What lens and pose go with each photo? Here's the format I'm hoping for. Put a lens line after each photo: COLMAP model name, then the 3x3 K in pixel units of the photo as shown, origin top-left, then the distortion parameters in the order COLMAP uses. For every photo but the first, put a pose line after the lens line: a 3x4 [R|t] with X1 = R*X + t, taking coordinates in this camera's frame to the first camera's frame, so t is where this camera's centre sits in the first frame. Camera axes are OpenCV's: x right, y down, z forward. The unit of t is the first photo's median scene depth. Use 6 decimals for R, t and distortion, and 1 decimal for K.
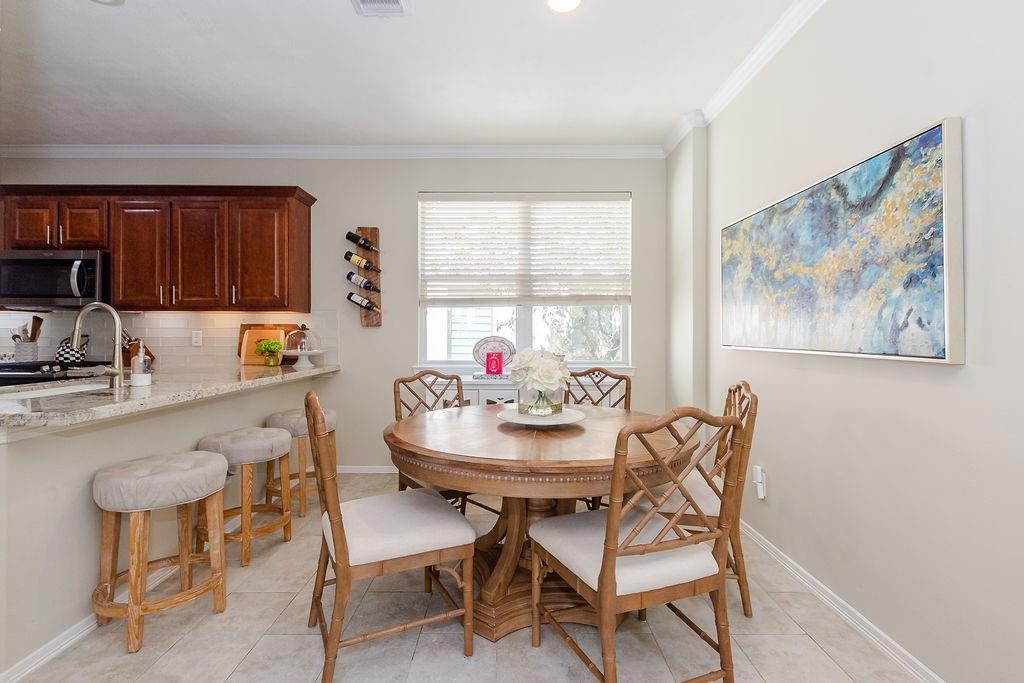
lens RADIAL K [[475.0, 0, 515.3], [0, 475.0, 331.9], [0, 0, 1]] dist [0.001259, -0.000123]
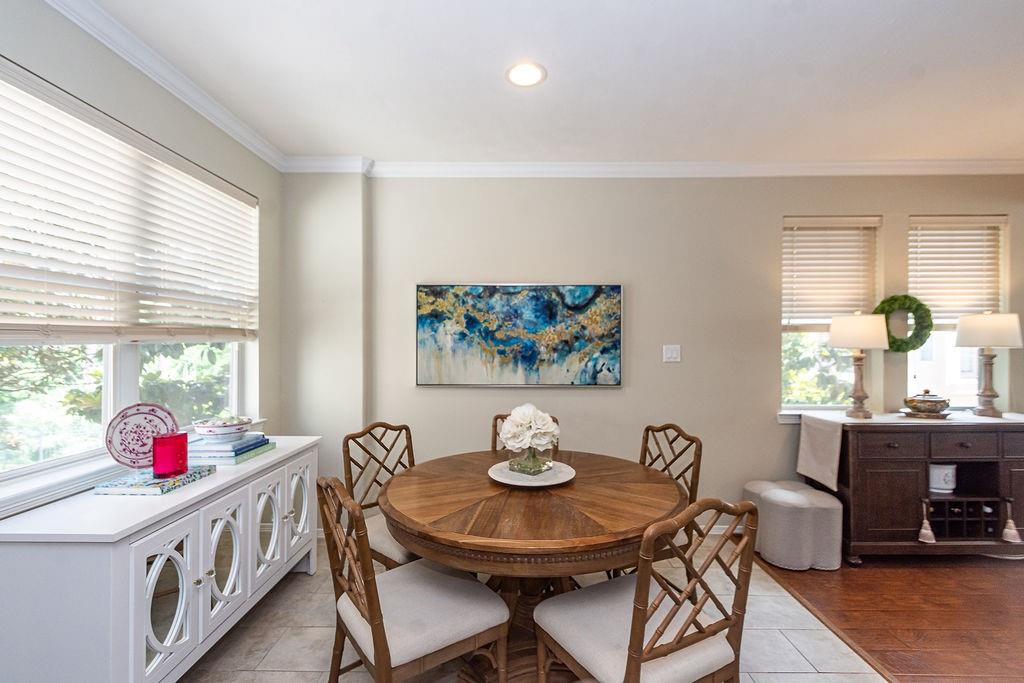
lens RADIAL K [[449.4, 0, 508.7], [0, 449.4, 345.7], [0, 0, 1]] dist [-0.000454, -0.000391]
pose [[0.003832, -0.001672, 0.999991, -0.538673], [-0.003624, 0.999992, 0.001686, -0.057102], [-0.999986, -0.003630, 0.003826, 0.626333]]
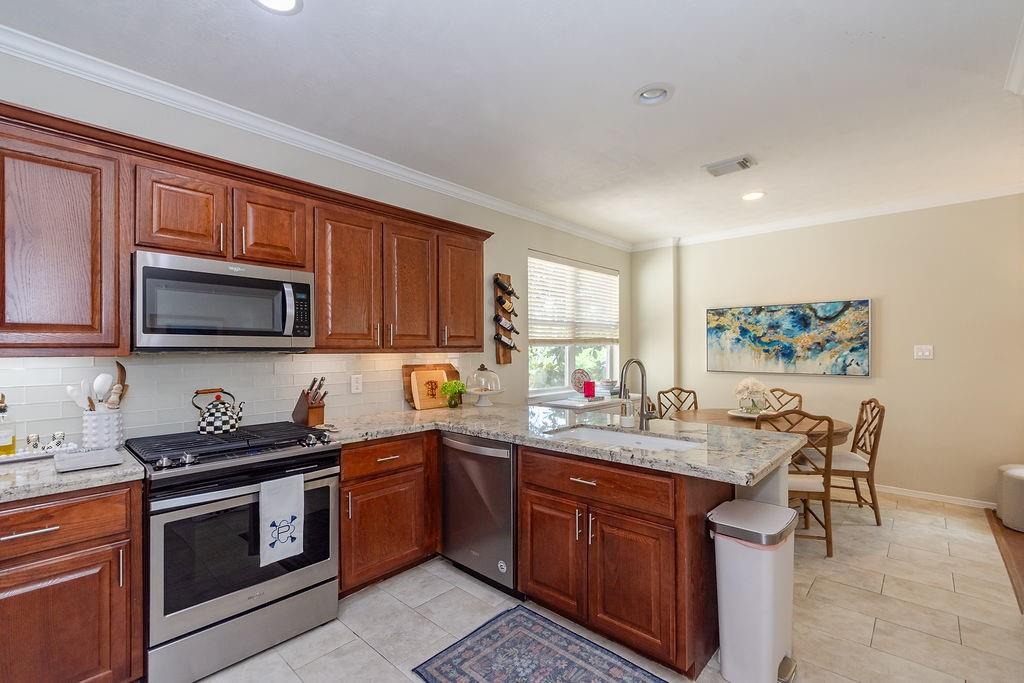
lens RADIAL K [[449.4, 0, 508.7], [0, 449.4, 345.7], [0, 0, 1]] dist [-0.000454, -0.000391]
pose [[0.676339, 0.001412, 0.736589, -1.146344], [0.001137, 0.999995, -0.002960, -0.054598], [-0.736590, 0.002840, 0.676334, 0.303771]]
